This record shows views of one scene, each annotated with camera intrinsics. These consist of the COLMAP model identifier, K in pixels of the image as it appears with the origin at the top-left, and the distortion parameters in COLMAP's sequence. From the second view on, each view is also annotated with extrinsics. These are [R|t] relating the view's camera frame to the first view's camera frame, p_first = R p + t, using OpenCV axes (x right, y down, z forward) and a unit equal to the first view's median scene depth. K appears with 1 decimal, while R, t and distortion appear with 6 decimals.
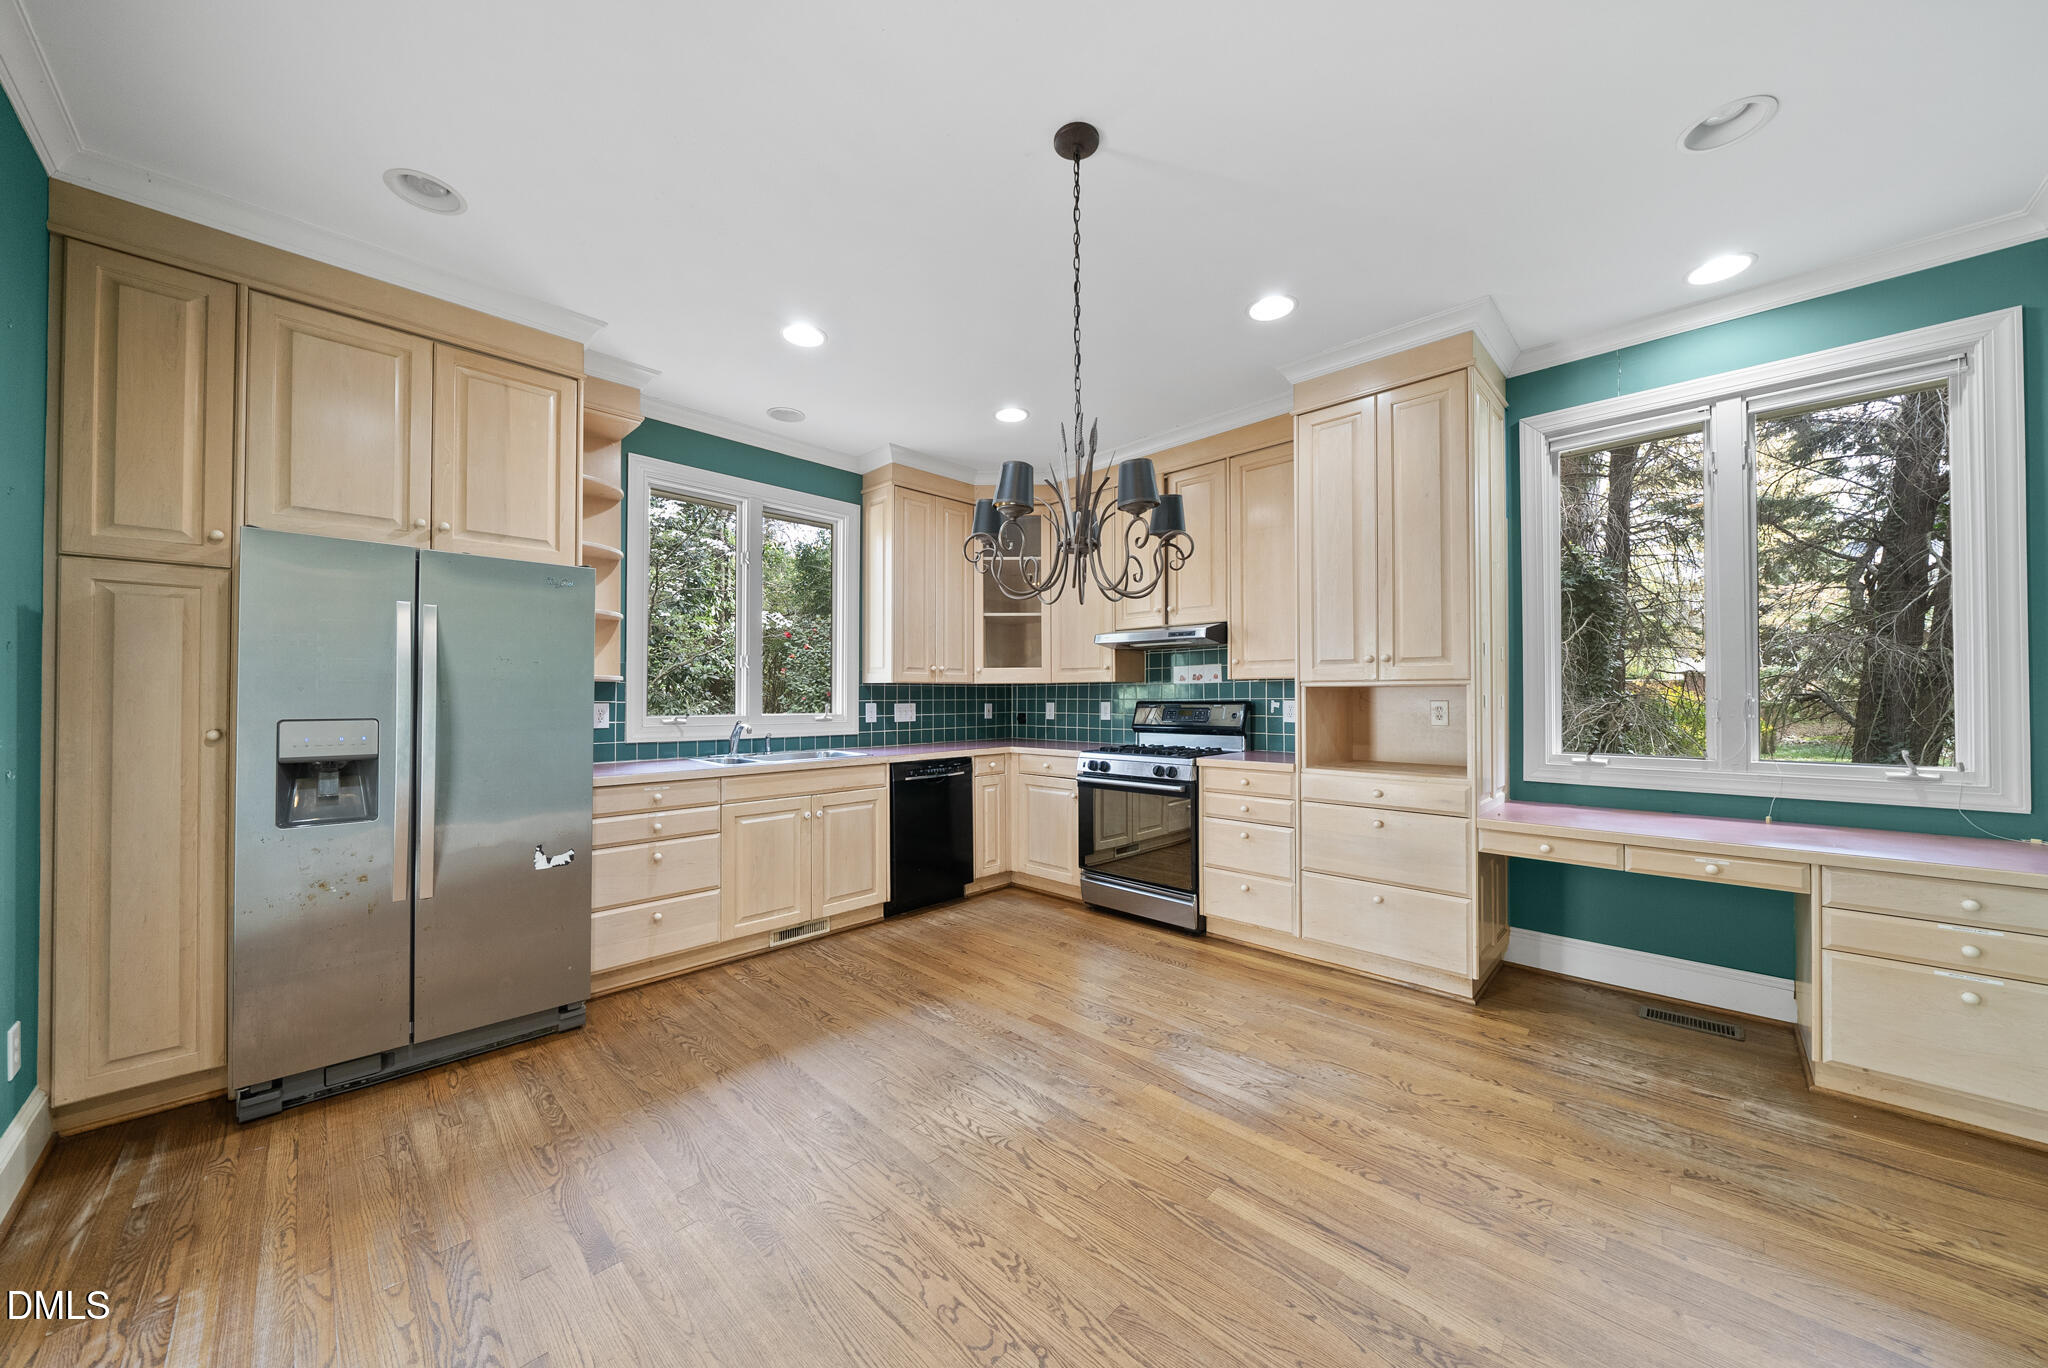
lens RADIAL K [[714.2, 0, 1016.3], [0, 714.2, 687.3], [0, 0, 1]] dist [-0.005888, -0.000068]
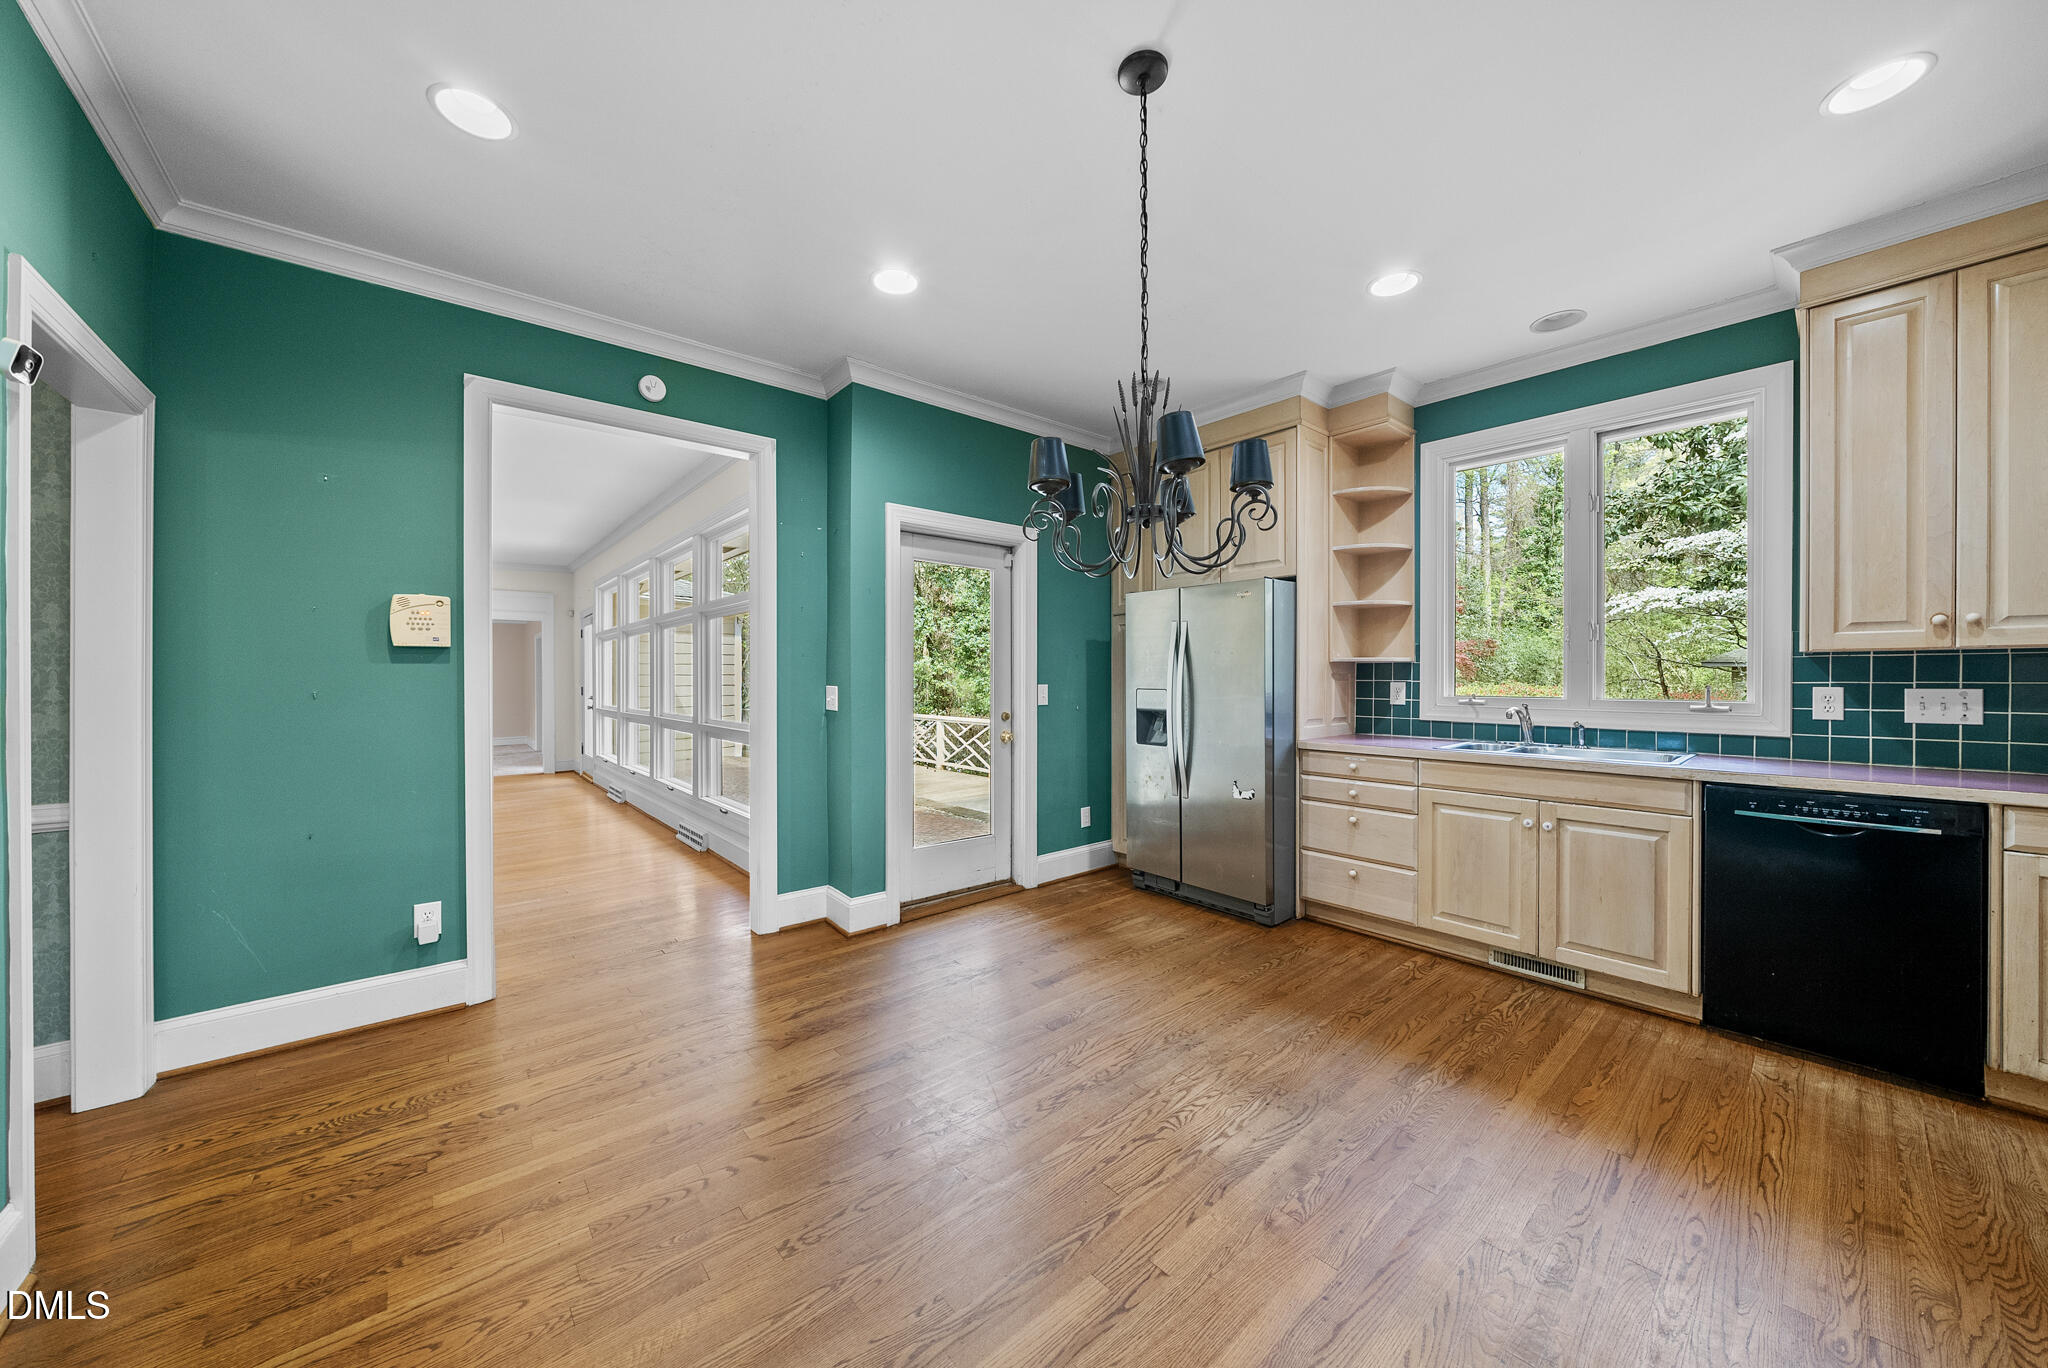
lens RADIAL K [[714.2, 0, 1022.1], [0, 714.2, 680.6], [0, 0, 1]] dist [-0.005888, -0.000068]
pose [[-0.102434, 0.007466, -0.994712, 0.581046], [0.016978, 0.999839, 0.005756, 0.003621], [0.994595, -0.016299, -0.102544, 0.531389]]
